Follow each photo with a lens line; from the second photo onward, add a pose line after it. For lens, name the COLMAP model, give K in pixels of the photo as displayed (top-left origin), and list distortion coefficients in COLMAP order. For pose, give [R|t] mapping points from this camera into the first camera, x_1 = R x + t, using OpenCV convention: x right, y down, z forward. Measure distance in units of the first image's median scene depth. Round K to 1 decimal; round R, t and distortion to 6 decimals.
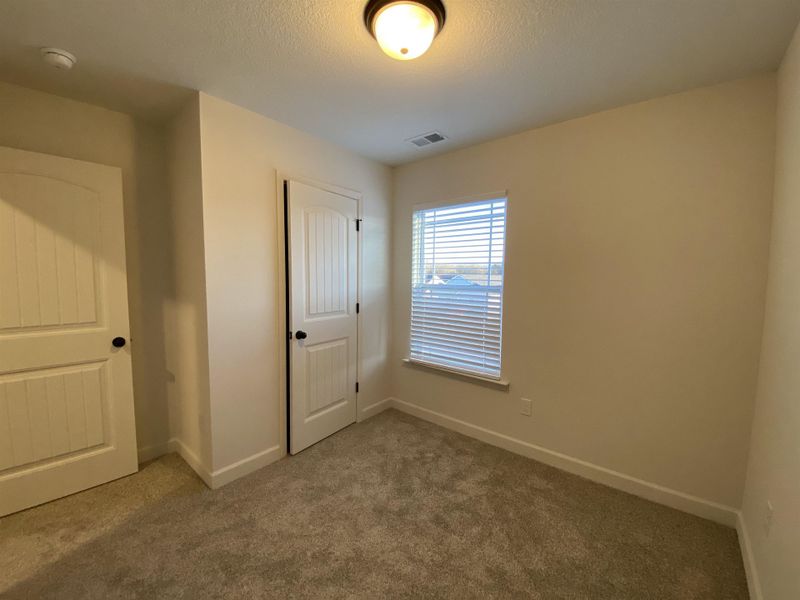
lens RADIAL K [[329.4, 0, 397.9], [0, 329.4, 302.5], [0, 0, 1]] dist [-0.000211, -0.000478]
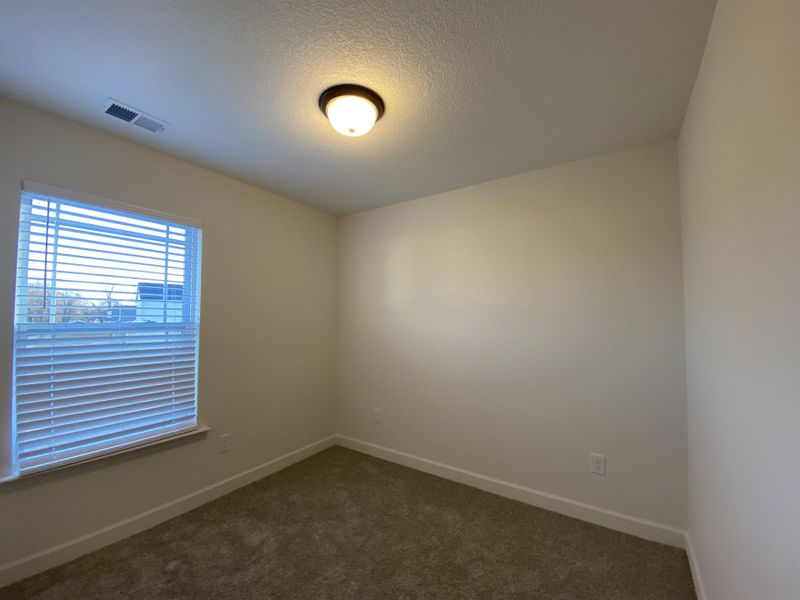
lens RADIAL K [[329.4, 0, 397.9], [0, 329.4, 302.5], [0, 0, 1]] dist [-0.000211, -0.000478]
pose [[-0.109963, 0.026537, 0.993581, -0.617648], [0.062391, 0.997856, -0.019746, -0.050481], [-0.991976, 0.059819, -0.111383, 0.522315]]
